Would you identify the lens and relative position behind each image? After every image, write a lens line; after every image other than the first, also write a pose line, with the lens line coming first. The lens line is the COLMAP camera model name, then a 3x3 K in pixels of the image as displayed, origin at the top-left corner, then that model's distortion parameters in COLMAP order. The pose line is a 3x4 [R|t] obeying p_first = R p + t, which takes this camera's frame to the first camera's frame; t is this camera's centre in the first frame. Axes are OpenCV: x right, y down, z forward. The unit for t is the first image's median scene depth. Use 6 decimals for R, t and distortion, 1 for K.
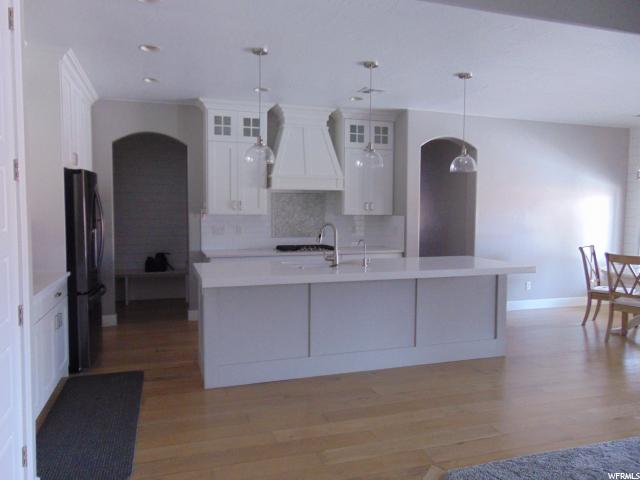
lens RADIAL K [[475.4, 0, 324.0], [0, 475.4, 237.9], [0, 0, 1]] dist [0.003362, 0.024463]
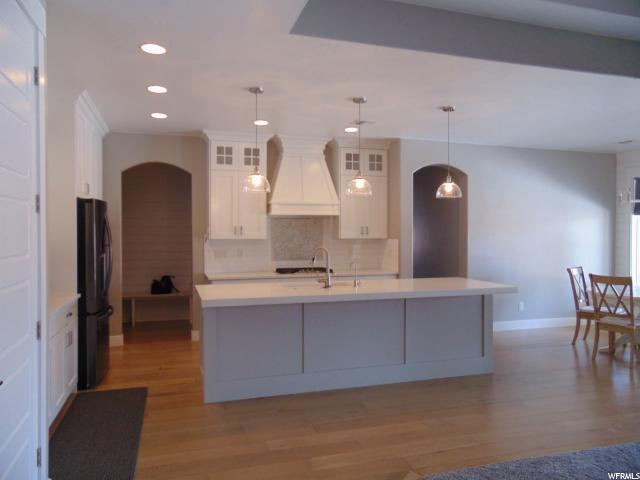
lens RADIAL K [[475.4, 0, 323.5], [0, 475.4, 239.1], [0, 0, 1]] dist [0.003362, 0.024463]
pose [[0.999847, -0.006179, -0.016356, 0.023907], [0.005437, 0.998973, -0.044990, -0.000370], [0.016617, 0.044894, 0.998854, -0.049754]]
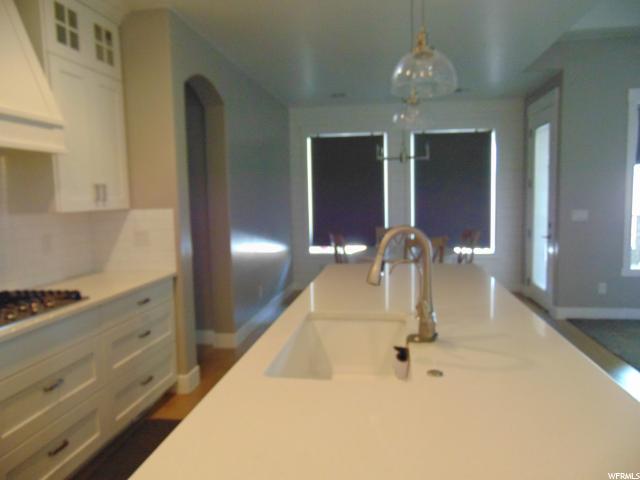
lens RADIAL K [[475.4, 0, 321.5], [0, 475.4, 237.4], [0, 0, 1]] dist [0.003362, 0.024463]
pose [[0.454971, -0.096661, 0.885245, -0.256726], [0.080438, 0.994489, 0.067249, -0.040315], [-0.886866, 0.040611, 0.460238, 0.659110]]
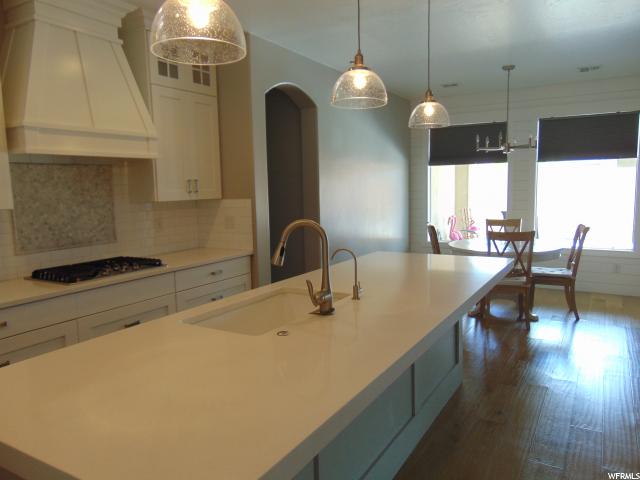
lens RADIAL K [[475.4, 0, 318.0], [0, 475.4, 234.6], [0, 0, 1]] dist [0.003362, 0.024463]
pose [[0.756558, -0.091738, 0.647460, -0.208874], [0.067412, 0.995777, 0.062320, -0.034952], [-0.650443, -0.003502, 0.759547, 0.479957]]
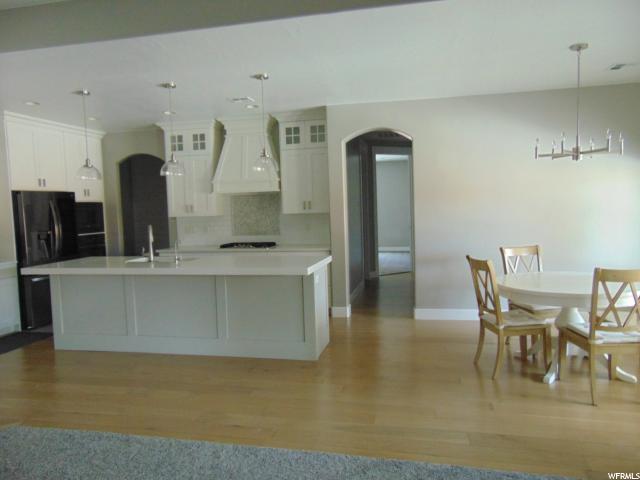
lens RADIAL K [[475.4, 0, 323.9], [0, 475.4, 238.7], [0, 0, 1]] dist [0.003362, 0.024463]
pose [[0.850602, 0.002317, -0.525805, 0.743009], [0.004376, 0.999924, 0.011486, -0.006065], [0.525792, -0.012071, 0.850528, 0.166607]]
